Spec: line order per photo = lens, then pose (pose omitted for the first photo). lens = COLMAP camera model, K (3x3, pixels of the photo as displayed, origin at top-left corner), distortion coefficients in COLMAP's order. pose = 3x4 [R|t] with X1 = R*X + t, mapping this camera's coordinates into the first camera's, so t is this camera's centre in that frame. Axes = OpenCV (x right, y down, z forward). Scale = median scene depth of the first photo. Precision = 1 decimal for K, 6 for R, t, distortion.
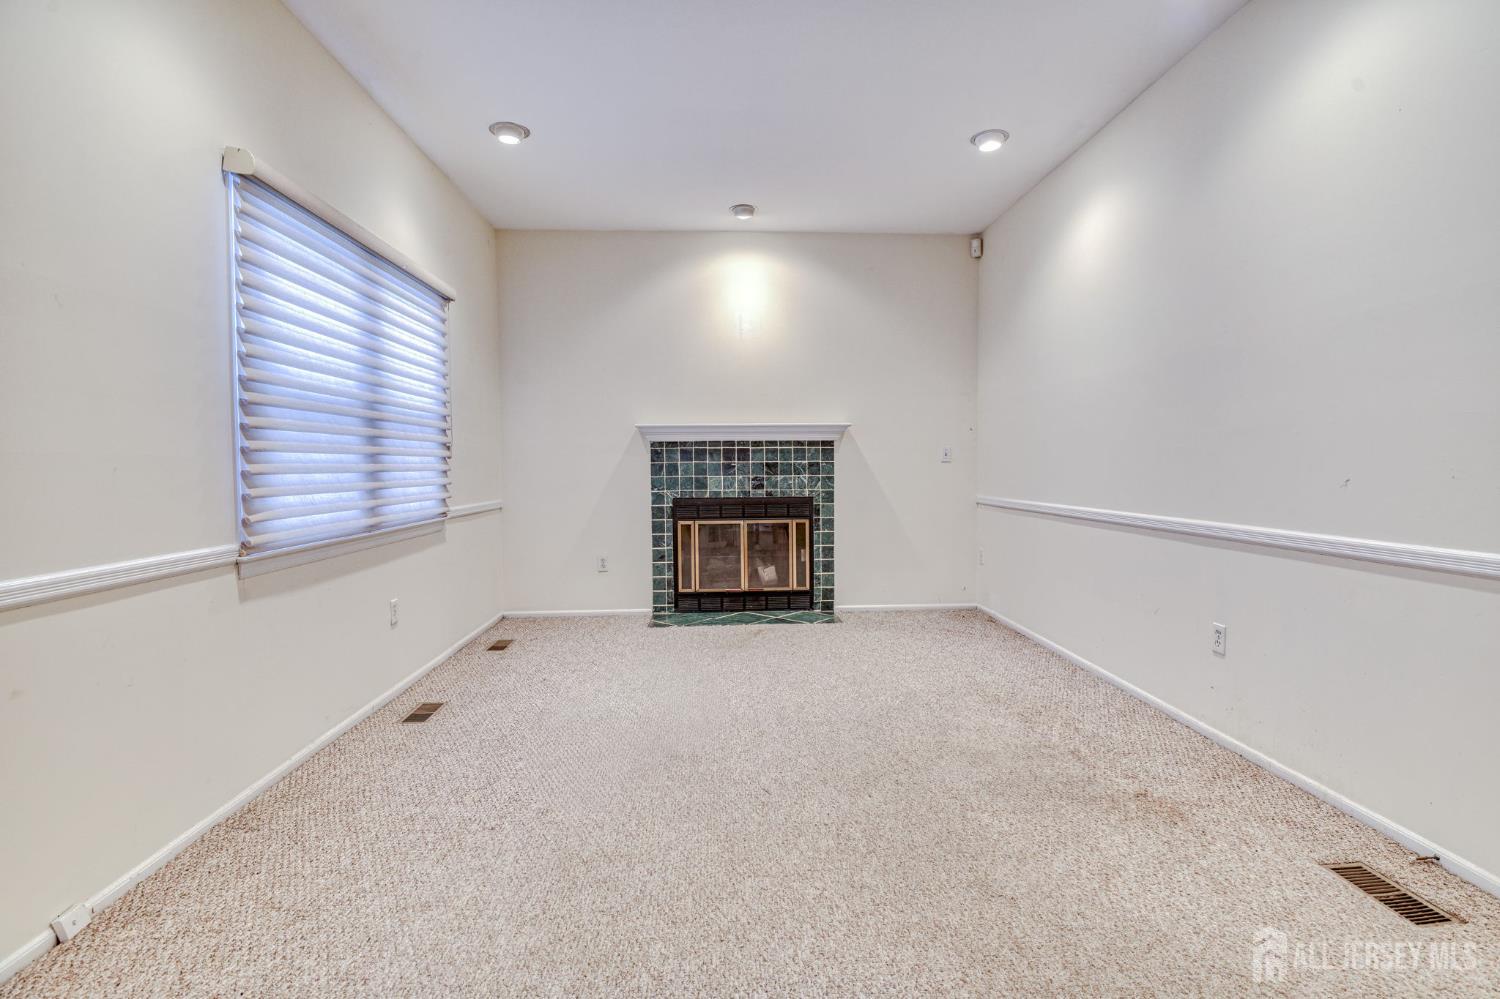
lens RADIAL K [[738.7, 0, 766.1], [0, 738.7, 496.8], [0, 0, 1]] dist [-0.017395, -0.000613]
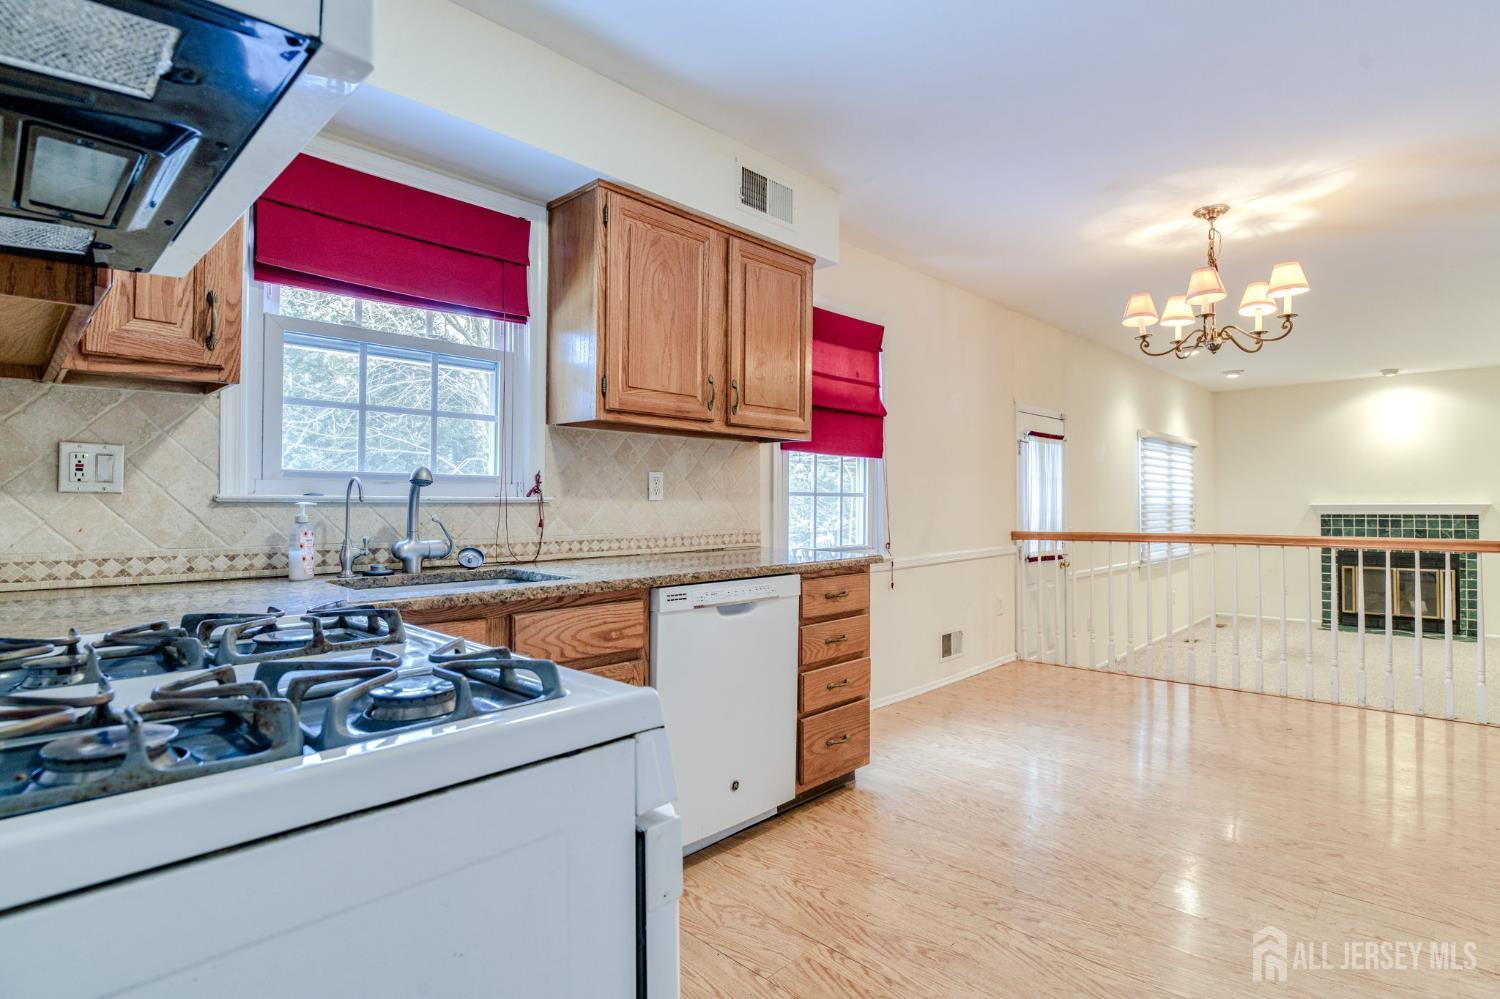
lens RADIAL K [[738.7, 0, 766.1], [0, 738.7, 496.8], [0, 0, 1]] dist [-0.017395, -0.000613]
pose [[0.674547, -0.003944, -0.738222, 0.196590], [-0.032578, 0.998853, -0.035104, -0.018205], [0.737513, 0.047729, 0.673644, -0.922988]]
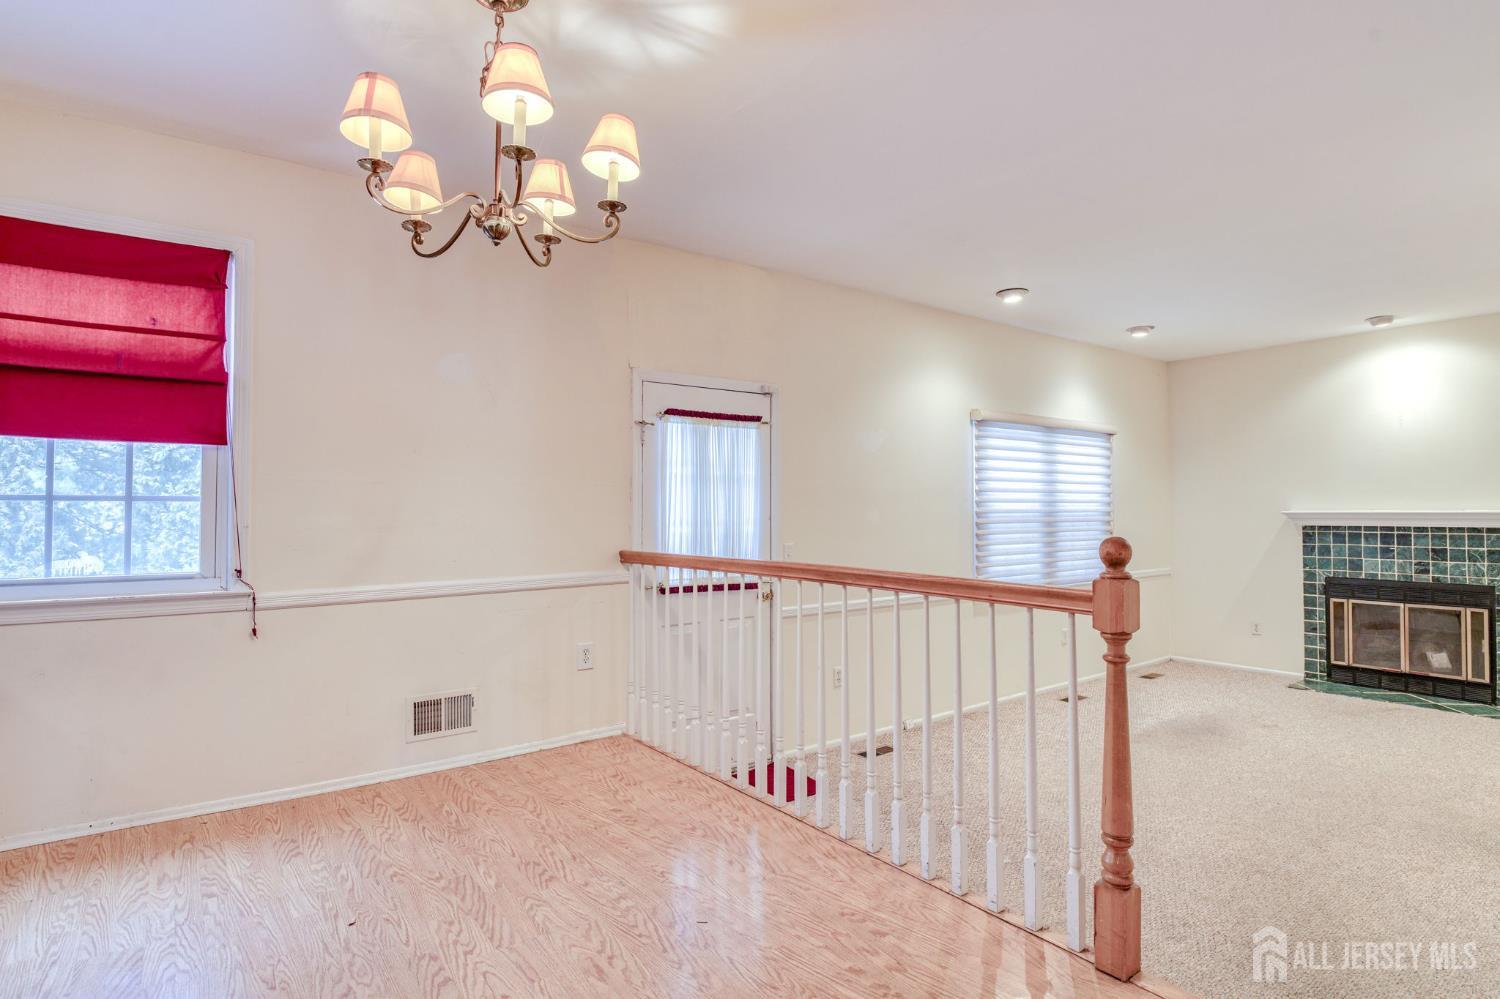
lens RADIAL K [[770.3, 0, 750.0], [0, 770.3, 499.5], [0, 0, 1]] dist [-0.017310, -0.000270]
pose [[0.550733, -0.006759, -0.834654, 0.353076], [-0.036807, 0.998798, -0.032375, -0.044951], [0.833869, 0.048551, 0.549822, -0.351956]]
